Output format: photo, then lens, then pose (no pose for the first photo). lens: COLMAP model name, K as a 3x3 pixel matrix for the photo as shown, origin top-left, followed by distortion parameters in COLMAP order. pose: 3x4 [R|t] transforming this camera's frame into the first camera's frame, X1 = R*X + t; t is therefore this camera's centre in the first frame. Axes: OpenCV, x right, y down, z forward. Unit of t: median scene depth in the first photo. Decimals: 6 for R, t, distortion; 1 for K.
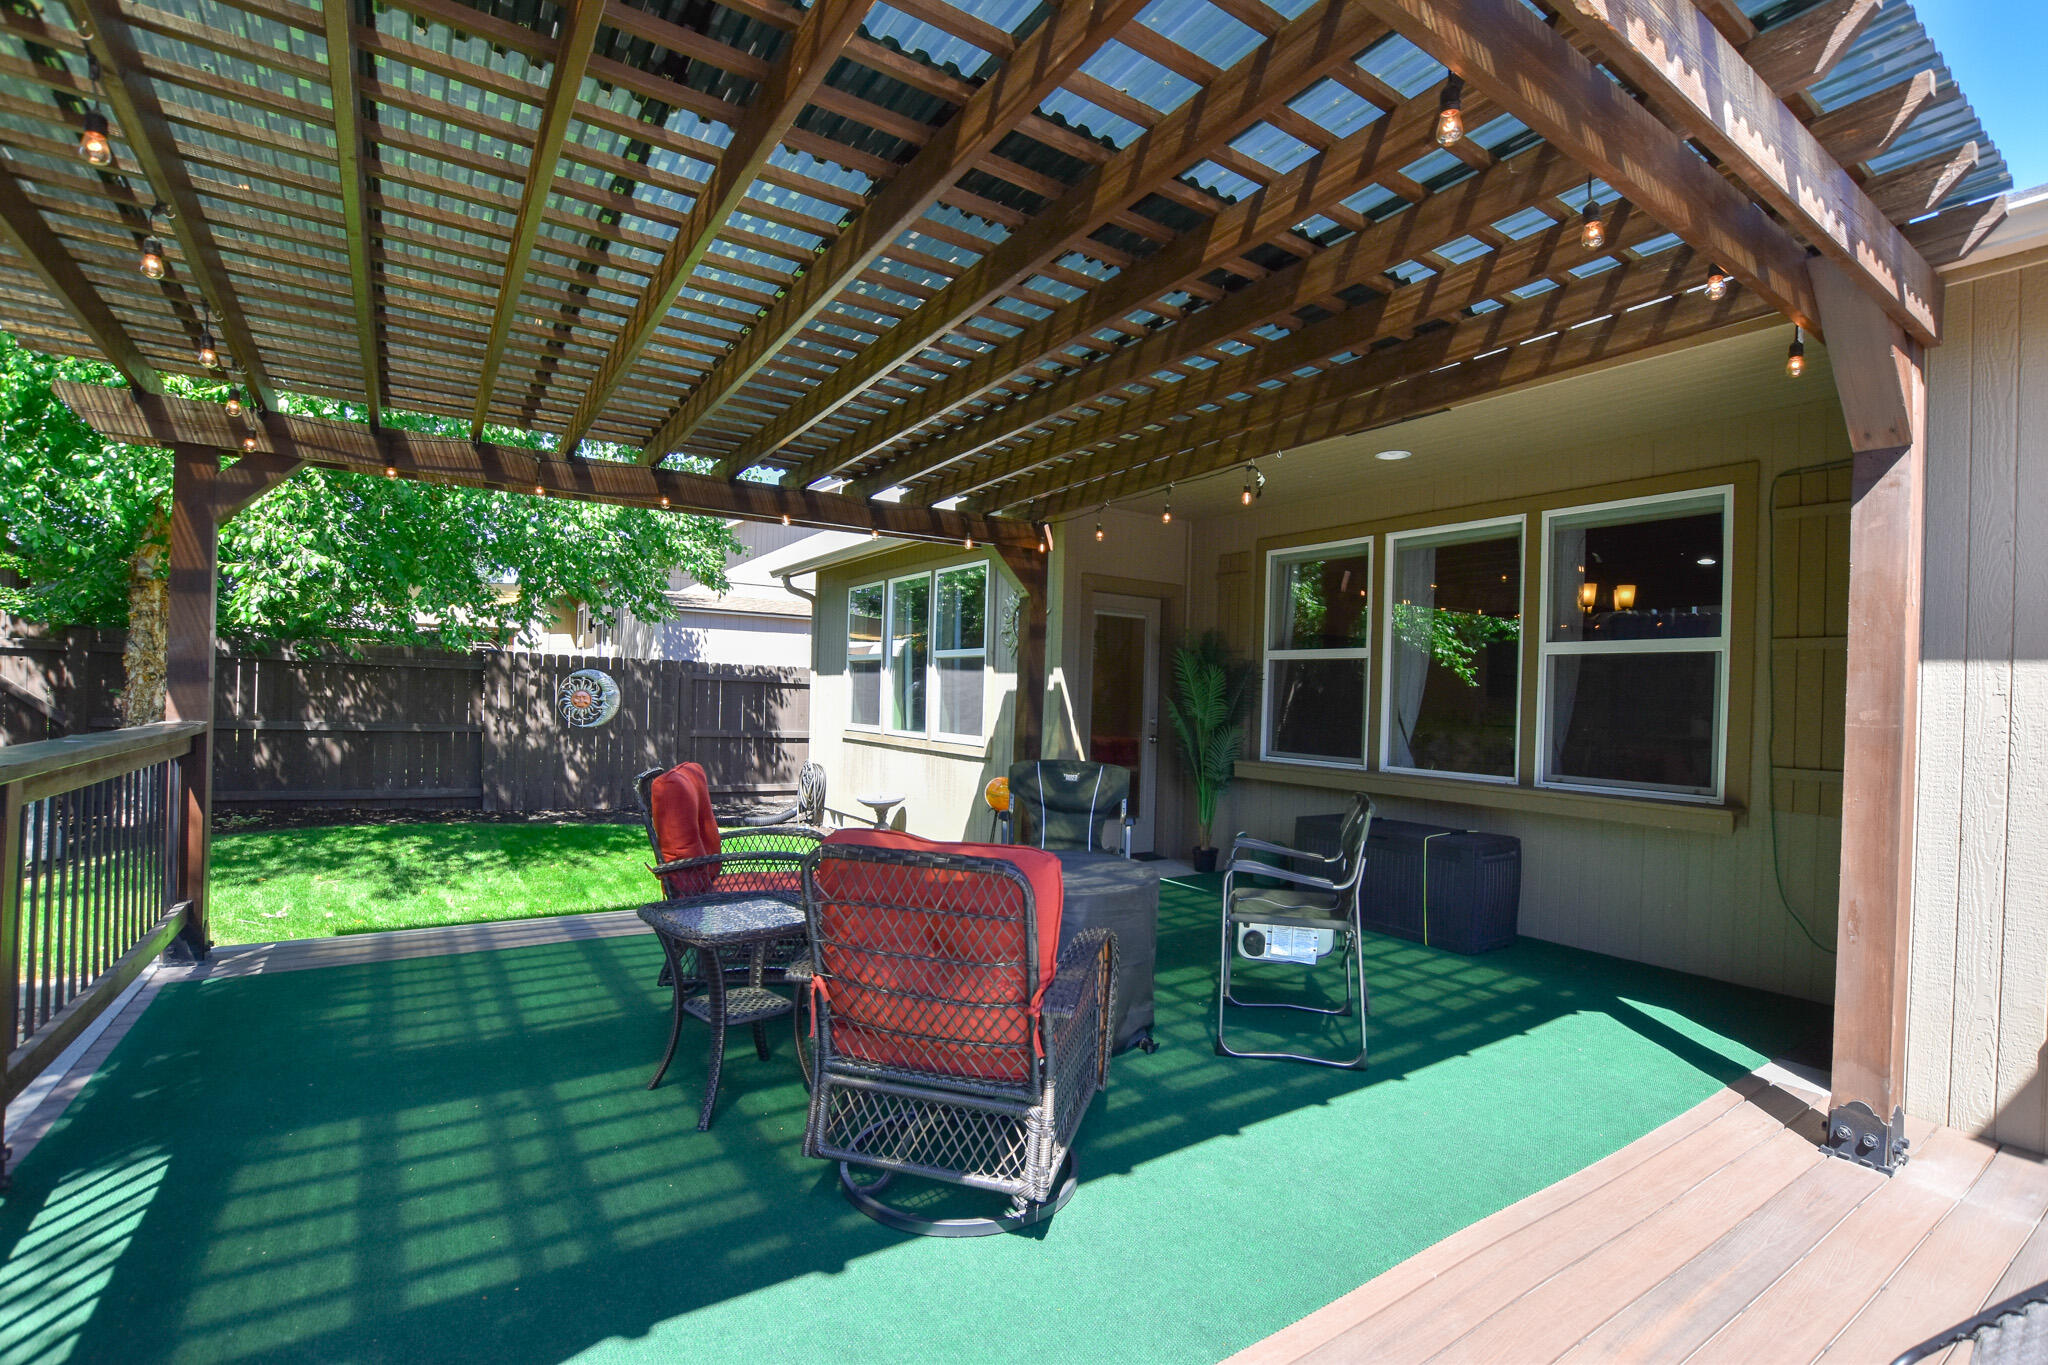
lens RADIAL K [[941.0, 0, 1036.3], [0, 941.0, 684.2], [0, 0, 1]] dist [-0.017736, -0.000386]
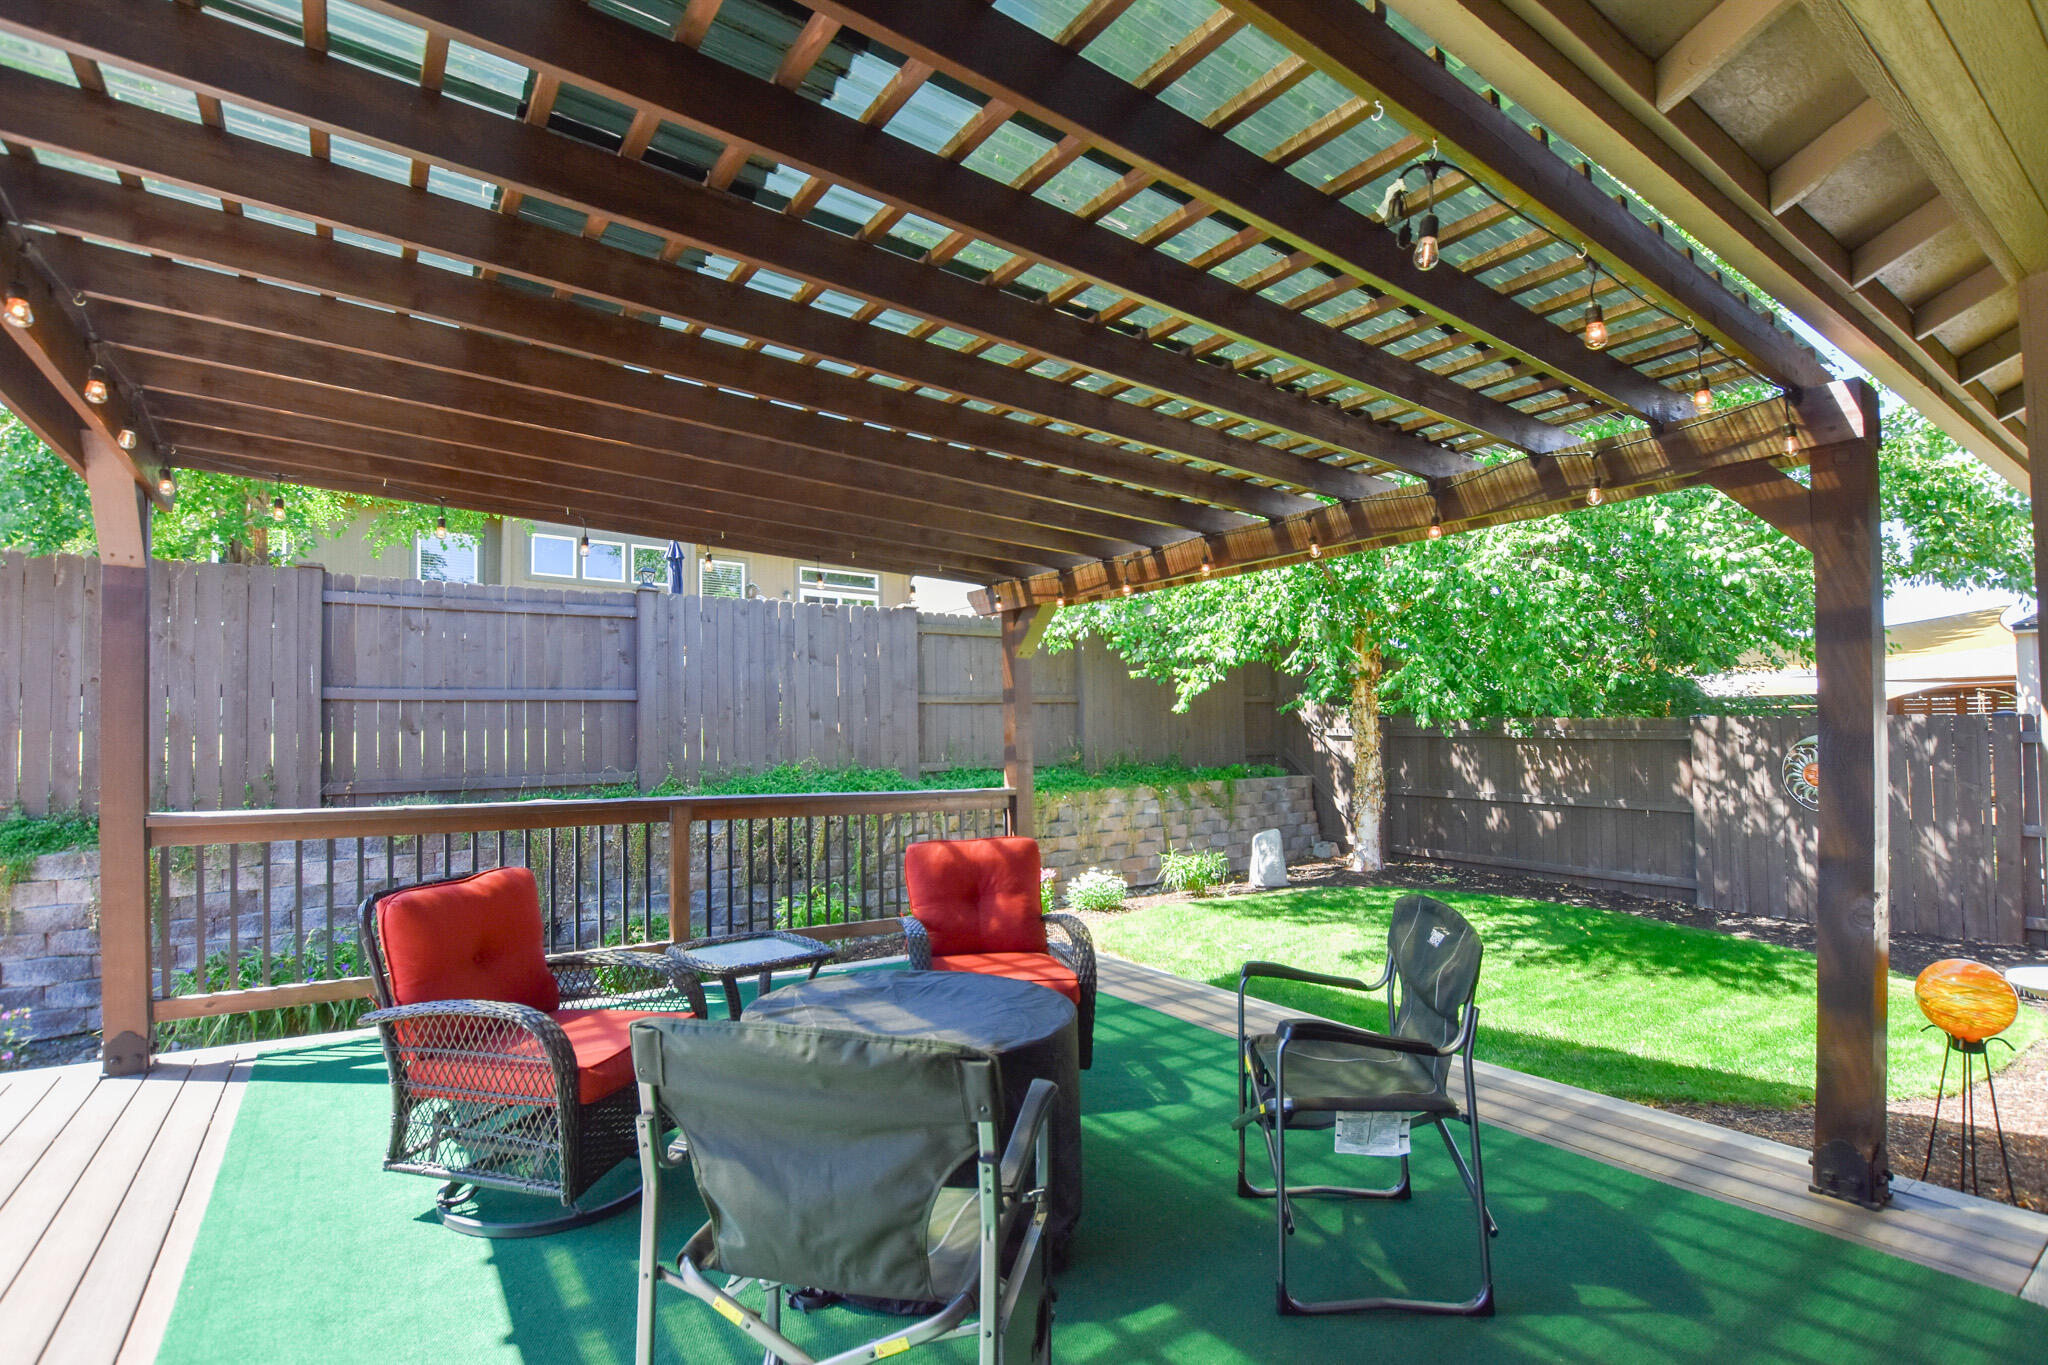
lens RADIAL K [[941.0, 0, 1033.4], [0, 941.0, 689.3], [0, 0, 1]] dist [-0.017736, -0.000386]
pose [[0.015311, -0.085249, -0.996242, 0.266541], [0.008145, 0.996336, -0.085132, 0.009402], [0.999850, -0.006811, 0.015949, 0.381130]]
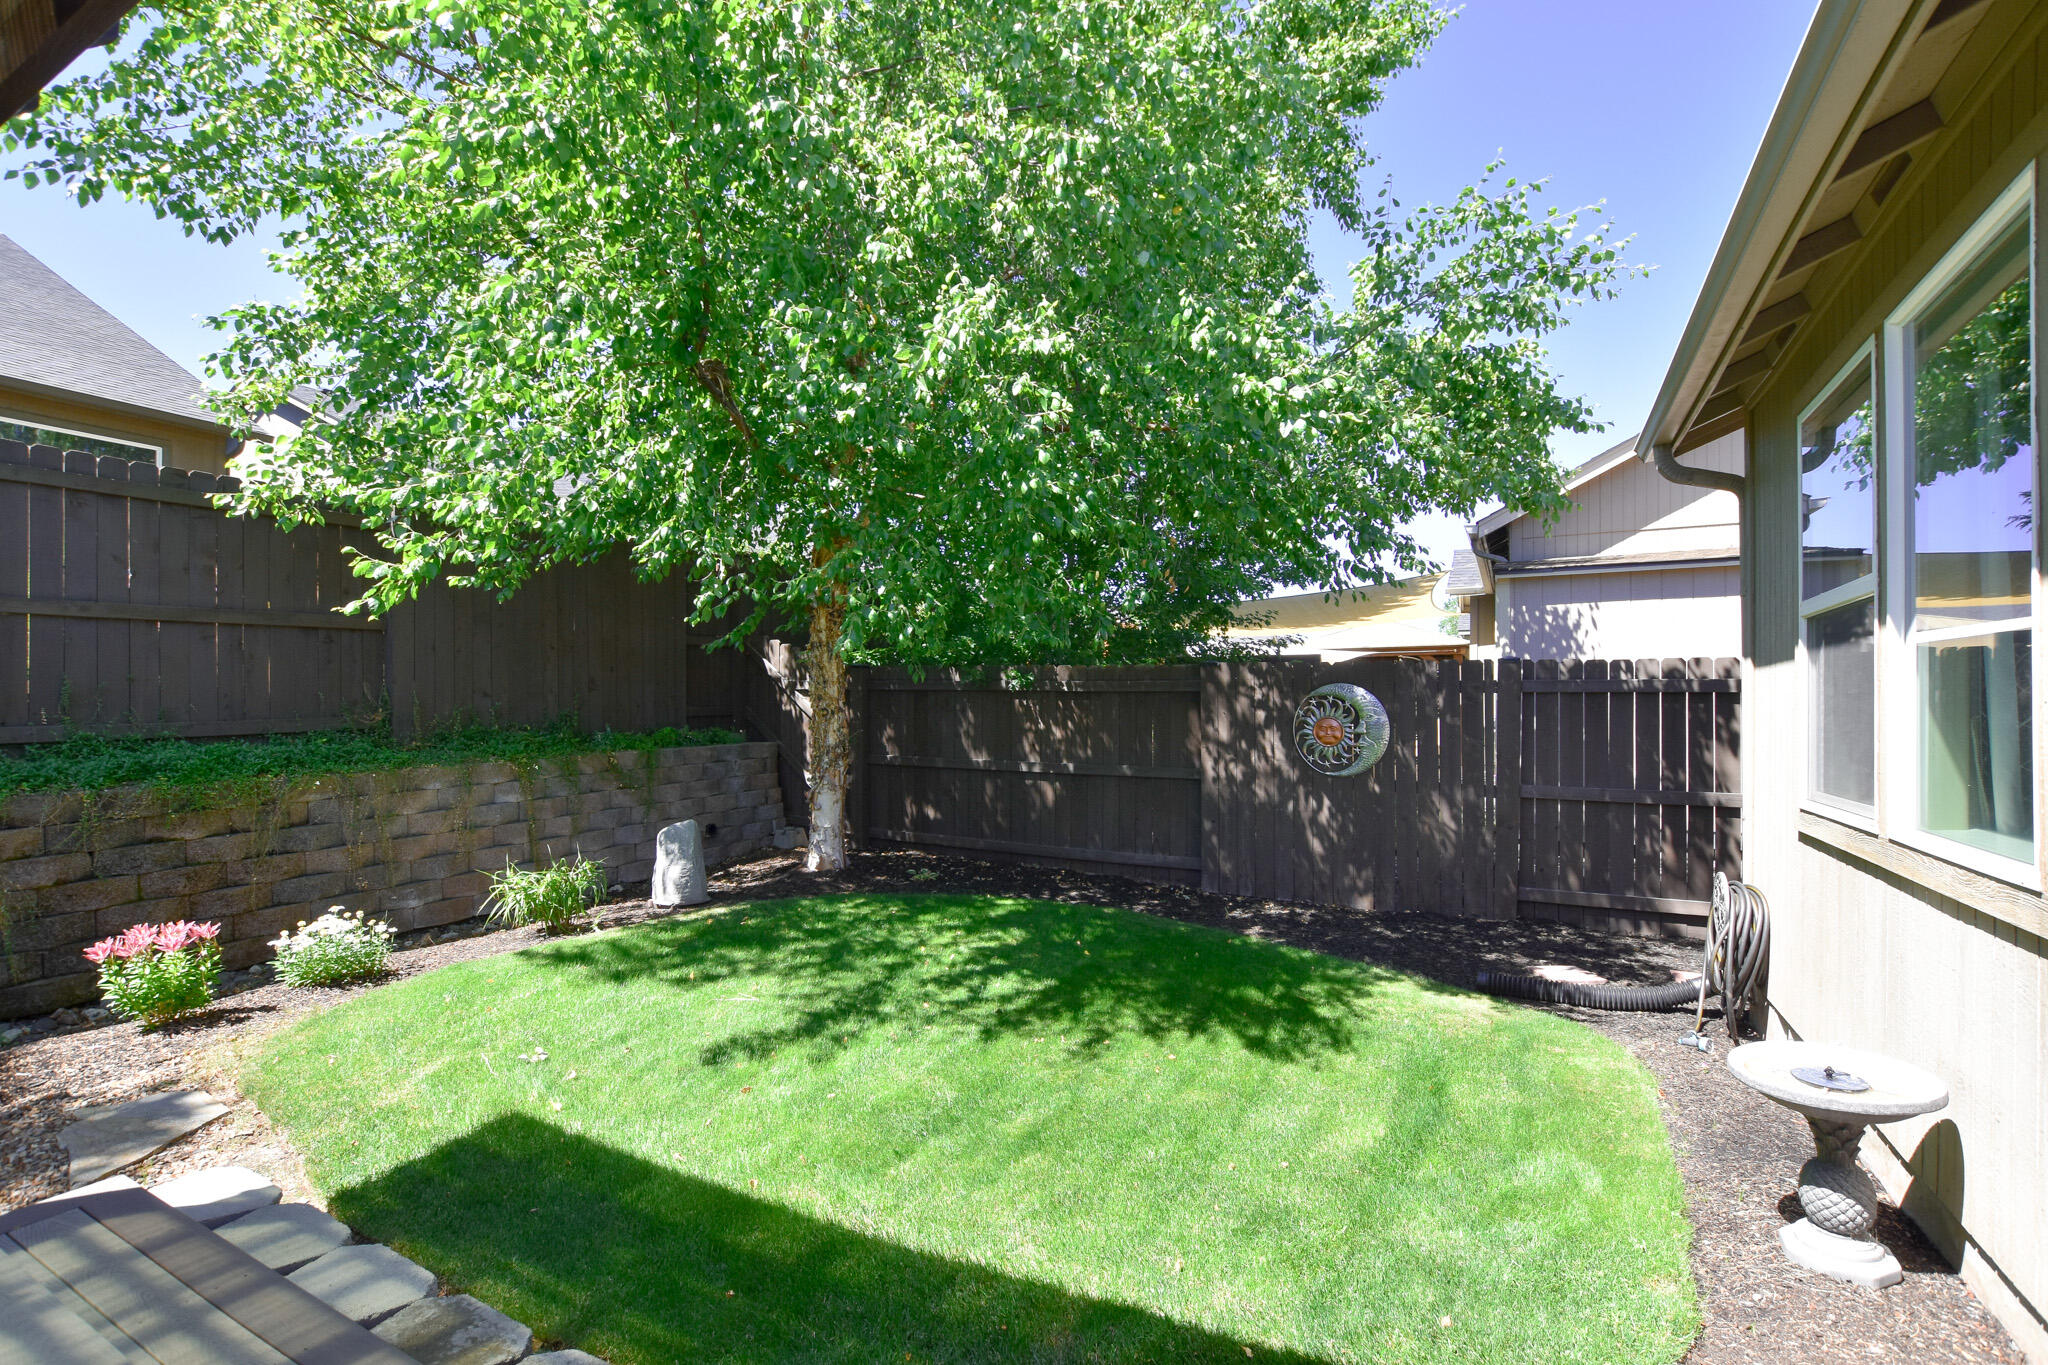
lens RADIAL K [[945.5, 0, 1025.9], [0, 945.5, 699.9], [0, 0, 1]] dist [0.014084, 0.000198]
pose [[0.455271, -0.034415, -0.889688, -0.007214], [0.018162, 0.999404, -0.029365, 0.011766], [0.890168, -0.002790, 0.455624, 0.554325]]
